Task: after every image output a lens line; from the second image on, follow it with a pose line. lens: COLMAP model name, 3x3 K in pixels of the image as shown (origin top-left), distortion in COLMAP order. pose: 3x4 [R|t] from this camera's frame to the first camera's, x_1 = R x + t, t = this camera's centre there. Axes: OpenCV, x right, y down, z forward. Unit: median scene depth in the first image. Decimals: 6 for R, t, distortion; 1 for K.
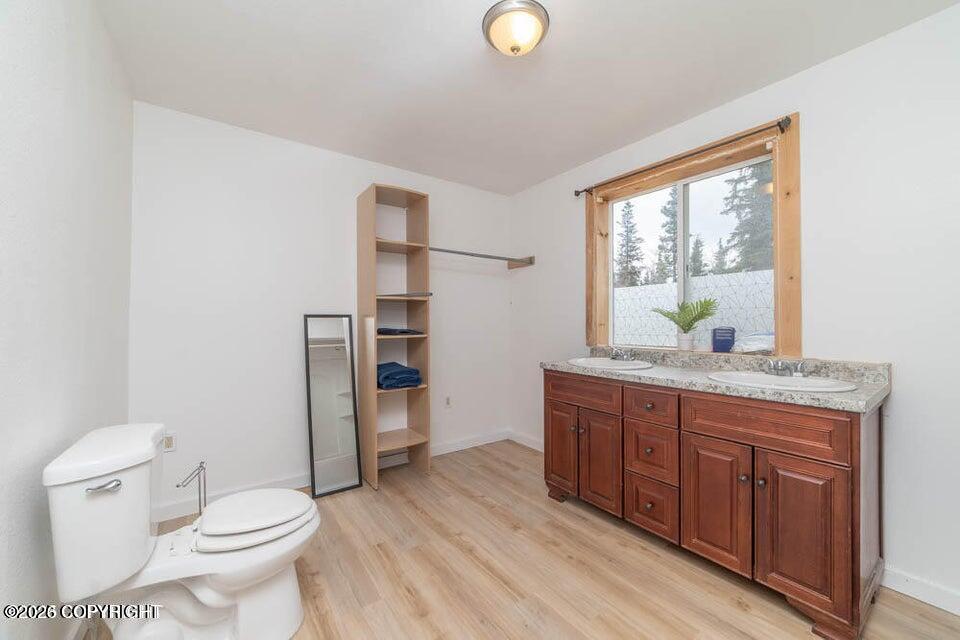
lens RADIAL K [[370.3, 0, 488.3], [0, 370.3, 320.5], [0, 0, 1]] dist [-0.000497, 0.000069]
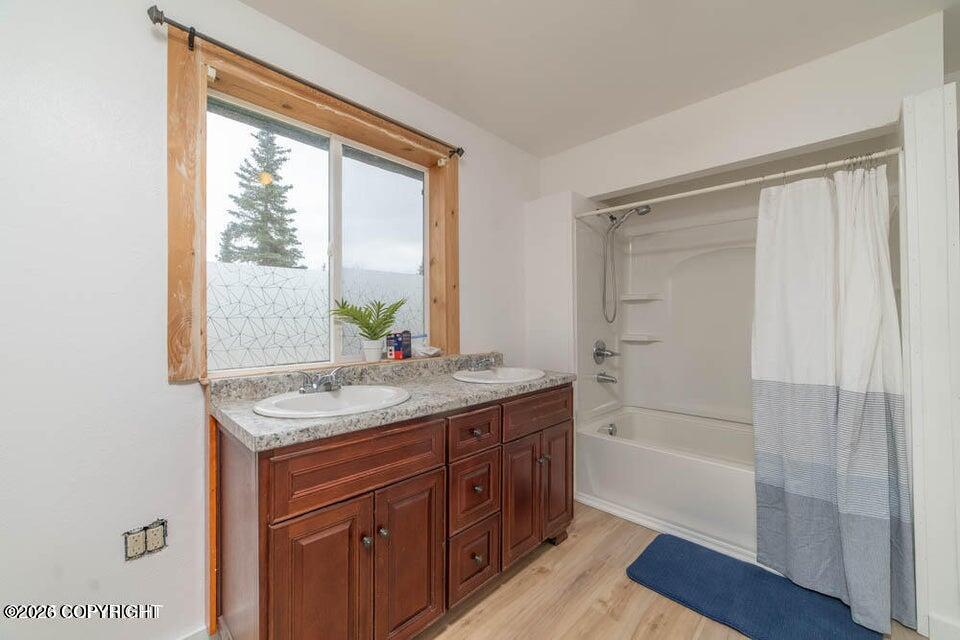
lens RADIAL K [[370.3, 0, 488.3], [0, 370.3, 320.5], [0, 0, 1]] dist [-0.000497, 0.000069]
pose [[-0.155790, 0.004741, 0.987779, -0.326999], [0.000210, 0.999989, -0.004766, -0.003272], [-0.987790, -0.000536, -0.155790, 1.025757]]
